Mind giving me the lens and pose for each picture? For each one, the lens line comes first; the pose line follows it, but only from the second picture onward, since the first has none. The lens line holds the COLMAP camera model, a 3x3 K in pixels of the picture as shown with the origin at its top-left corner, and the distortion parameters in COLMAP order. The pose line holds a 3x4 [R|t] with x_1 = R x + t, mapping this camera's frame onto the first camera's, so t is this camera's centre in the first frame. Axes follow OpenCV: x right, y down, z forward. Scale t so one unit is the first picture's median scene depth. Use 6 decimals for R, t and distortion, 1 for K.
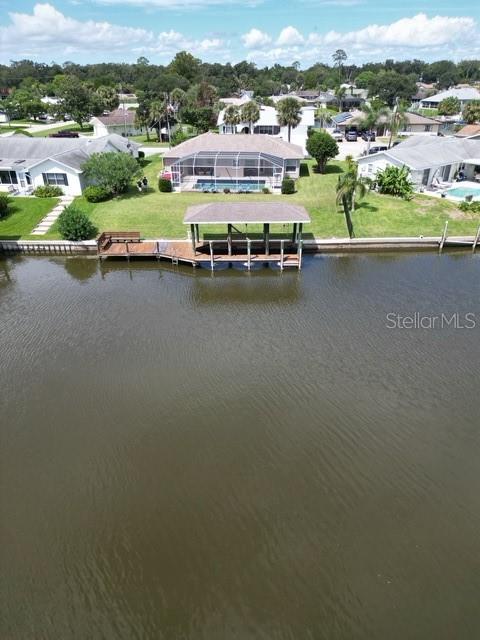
lens RADIAL K [[448.5, 0, 240.0], [0, 448.5, 320.0], [0, 0, 1]] dist [0.094335, -0.114983]
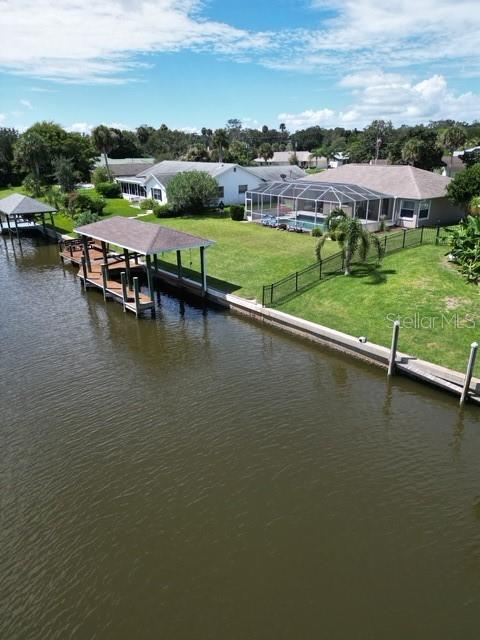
lens RADIAL K [[470.1, 0, 240.0], [0, 470.1, 320.0], [0, 0, 1]] dist [0.000828, 0.000071]
pose [[0.636238, 0.267108, -0.723778, 0.585195], [-0.359147, 0.932844, 0.028554, -0.146647], [0.682799, 0.241776, 0.689442, 0.479989]]
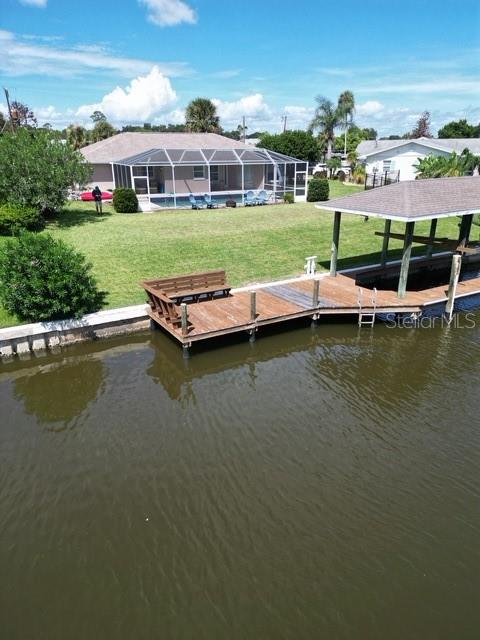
lens RADIAL K [[448.5, 0, 240.0], [0, 448.5, 320.0], [0, 0, 1]] dist [0.094335, -0.114983]
pose [[0.867826, -0.174816, 0.465100, -0.350935], [0.233632, 0.969696, -0.071454, -0.099966], [-0.438514, 0.170672, 0.882370, 0.537785]]
